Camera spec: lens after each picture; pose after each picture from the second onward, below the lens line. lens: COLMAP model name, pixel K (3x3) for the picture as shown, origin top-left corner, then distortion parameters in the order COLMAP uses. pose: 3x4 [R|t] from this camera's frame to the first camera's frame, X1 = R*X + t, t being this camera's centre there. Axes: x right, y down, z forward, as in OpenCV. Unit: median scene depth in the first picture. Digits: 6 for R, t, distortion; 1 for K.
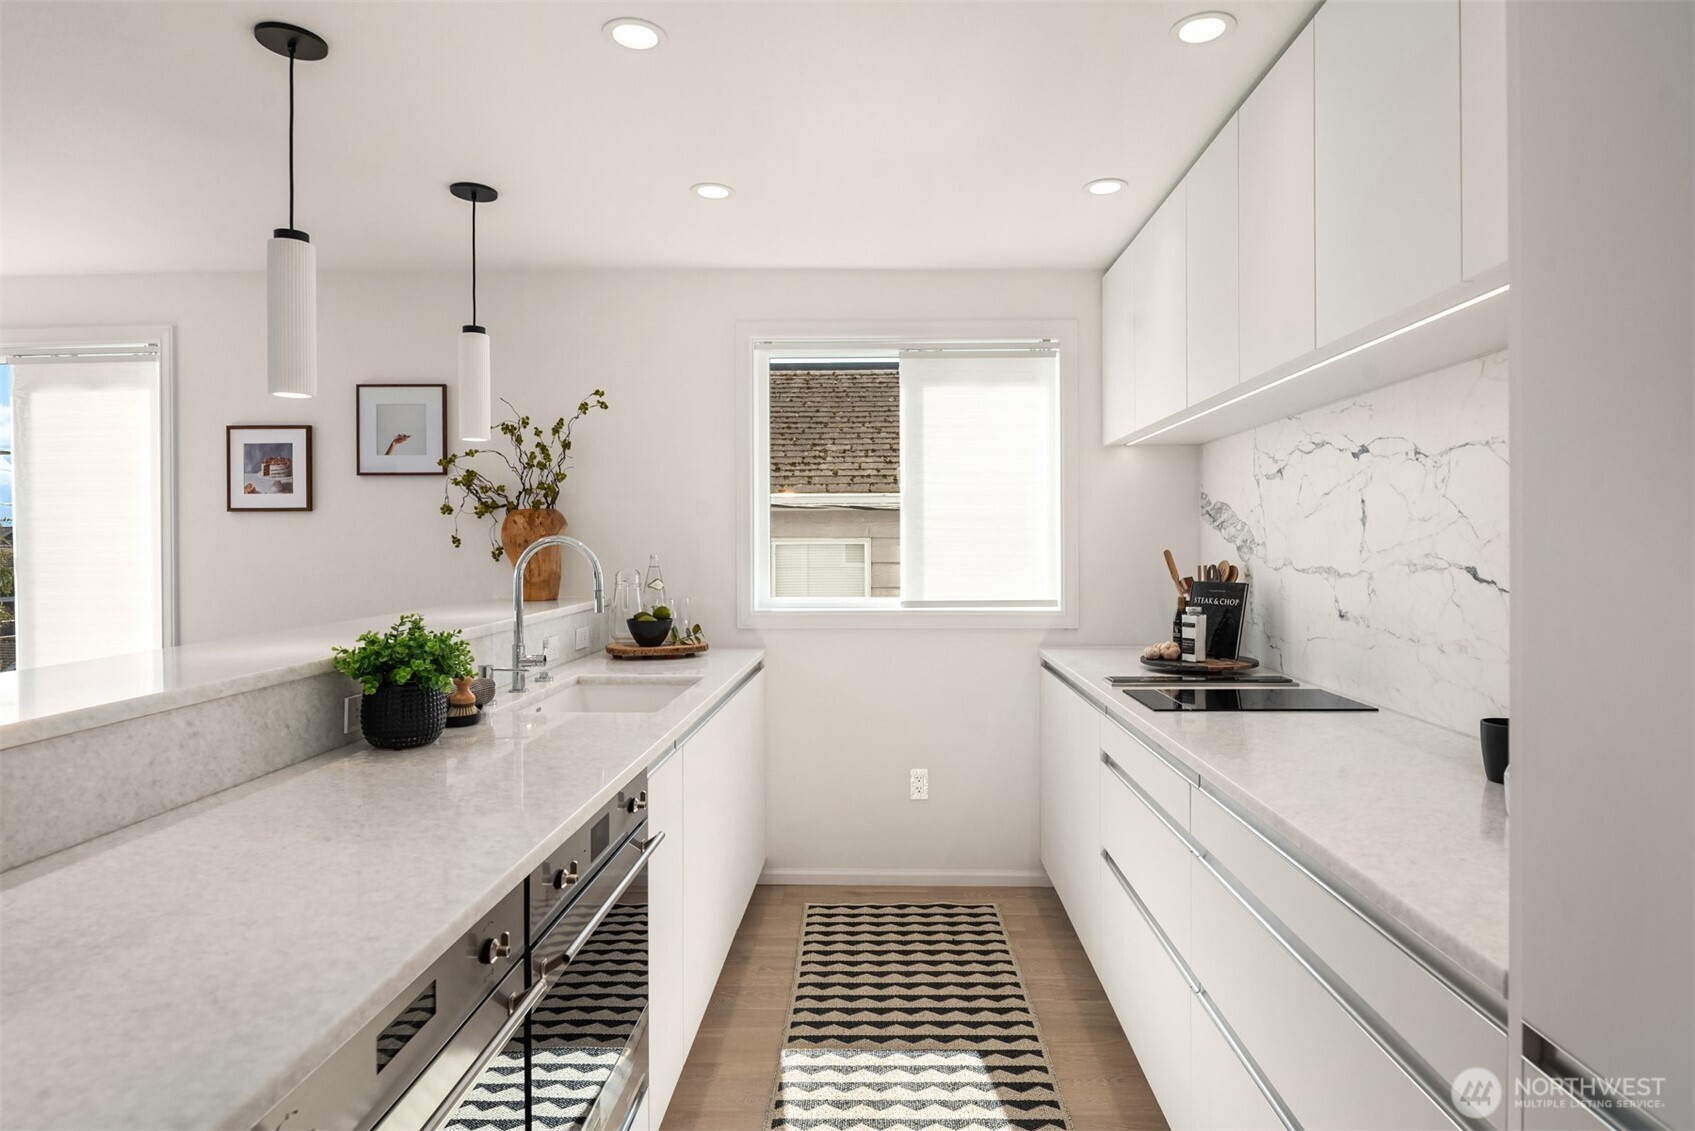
lens RADIAL K [[929.5, 0, 840.4], [0, 929.5, 561.2], [0, 0, 1]] dist [0.010765, -0.002897]
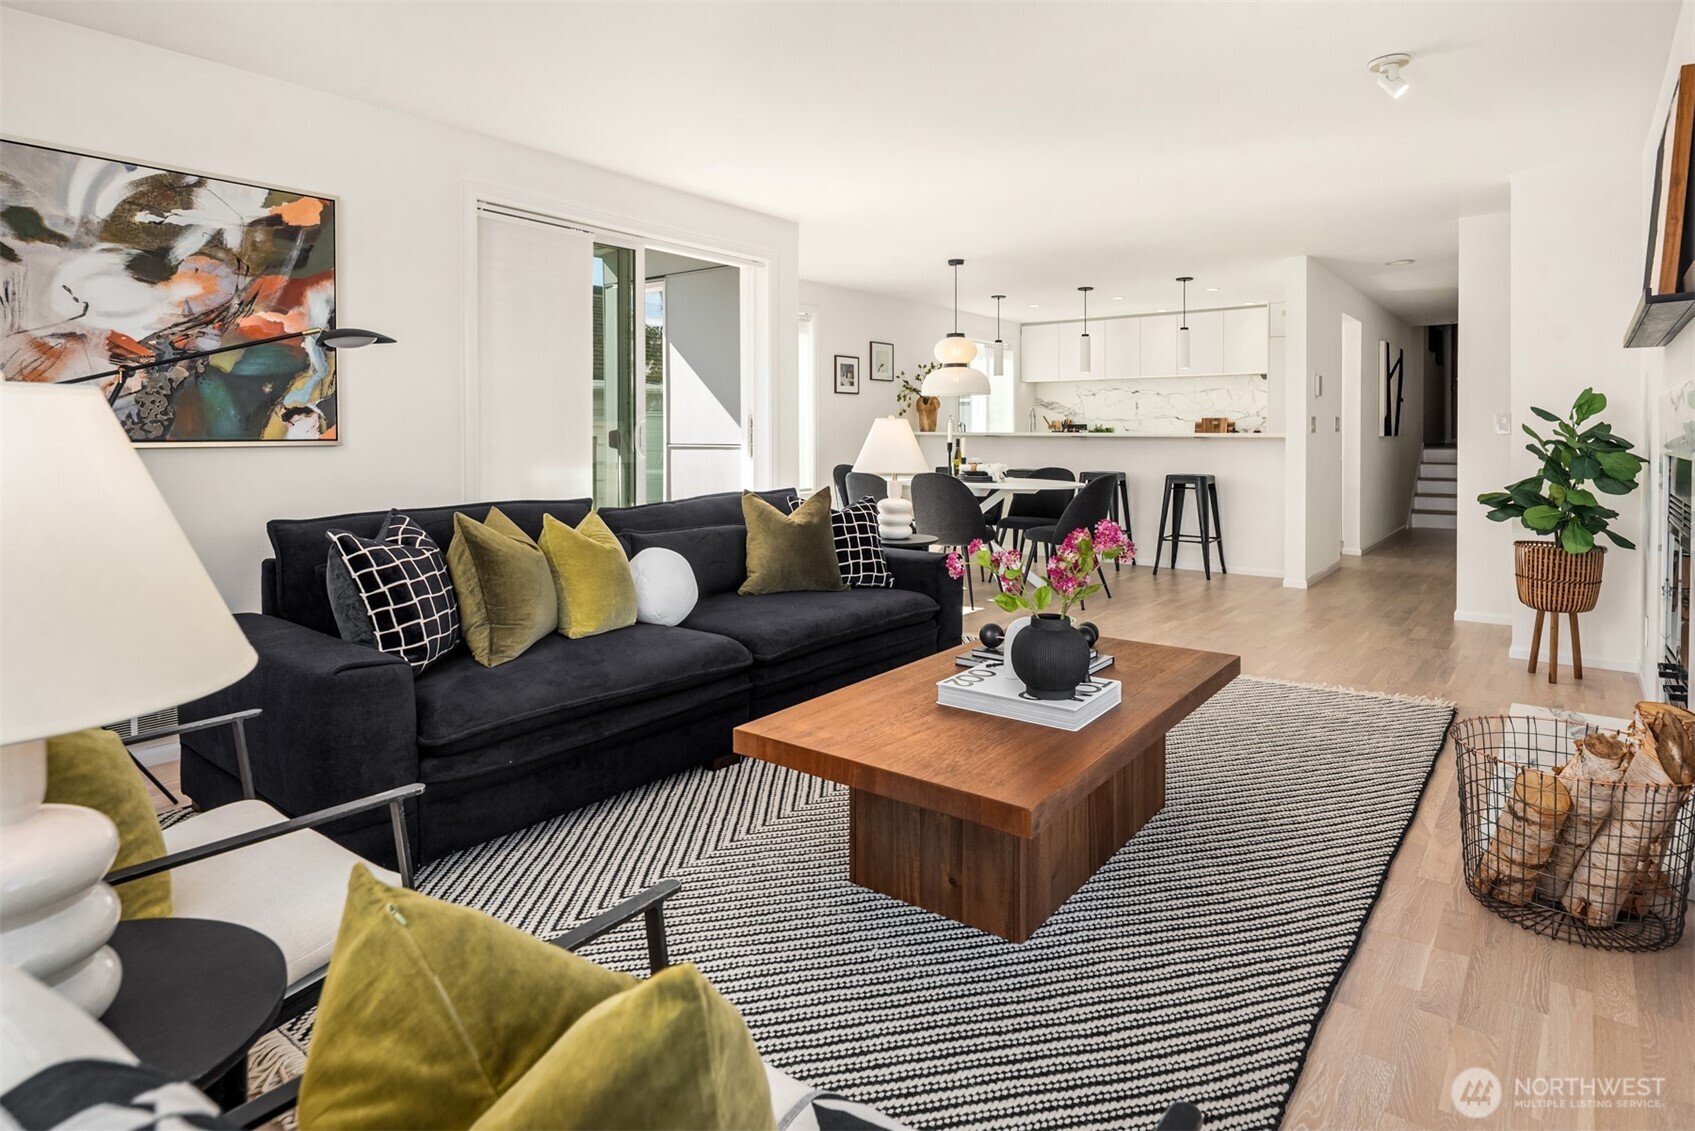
lens RADIAL K [[929.5, 0, 867.7], [0, 929.5, 439.2], [0, 0, 1]] dist [0.010765, -0.002897]
pose [[0.585166, -0.005108, 0.810898, -2.502516], [0.019828, 0.999771, -0.008011, 0.077041], [-0.810671, 0.020766, 0.585133, -0.357263]]
